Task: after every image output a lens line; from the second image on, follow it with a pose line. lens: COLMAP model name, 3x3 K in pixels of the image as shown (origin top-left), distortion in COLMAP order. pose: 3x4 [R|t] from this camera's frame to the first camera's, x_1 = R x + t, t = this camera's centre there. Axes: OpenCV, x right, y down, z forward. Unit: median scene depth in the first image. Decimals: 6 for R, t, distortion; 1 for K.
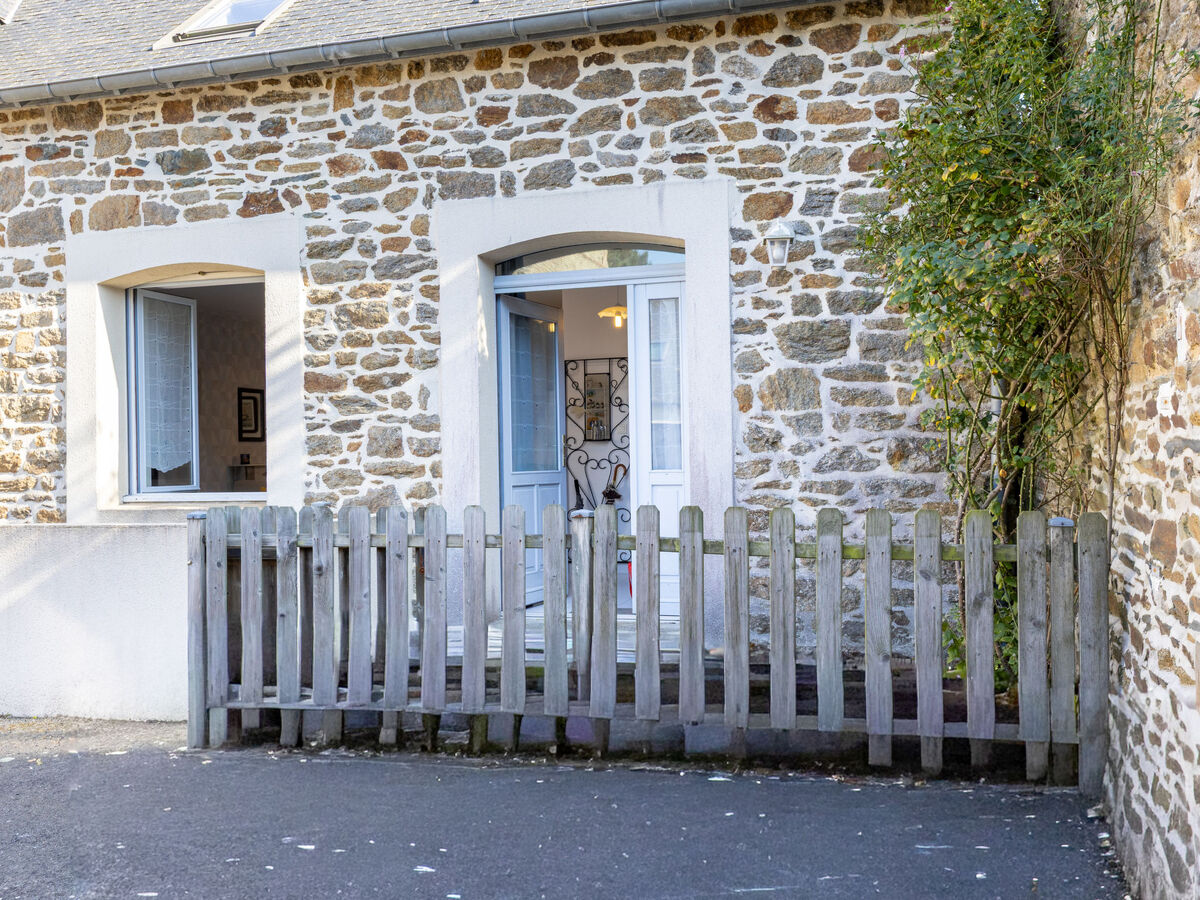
lens RADIAL K [[1008.3, 0, 600.0], [0, 1008.3, 450.0], [0, 0, 1]] dist [0.007628, -0.005495]
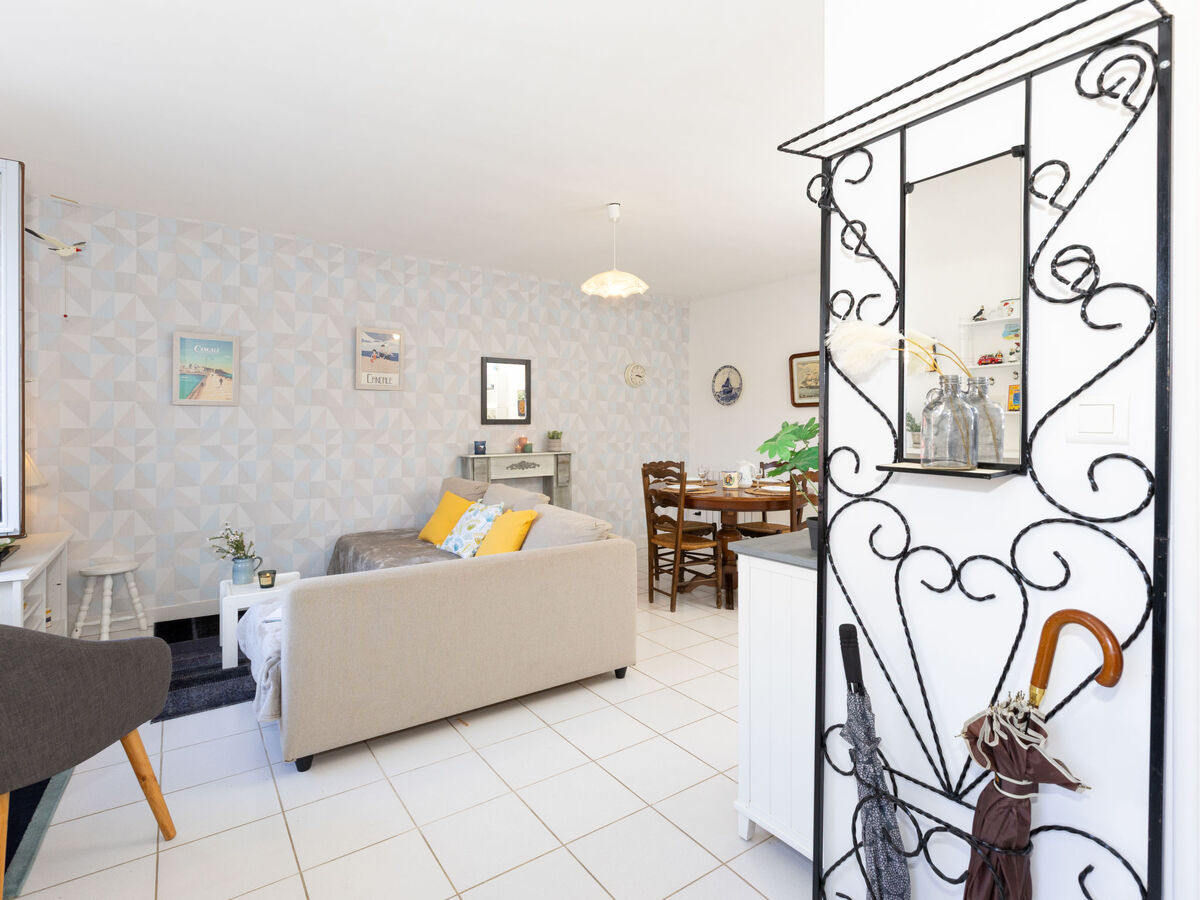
lens RADIAL K [[606.0, 0, 598.5], [0, 606.0, 431.0], [0, 0, 1]] dist [0.001590, 0.000368]
pose [[0.772128, 0.021058, -0.635118, 0.021992], [-0.003346, 0.999572, 0.029074, -0.021549], [0.635459, -0.020323, 0.771867, 0.847608]]
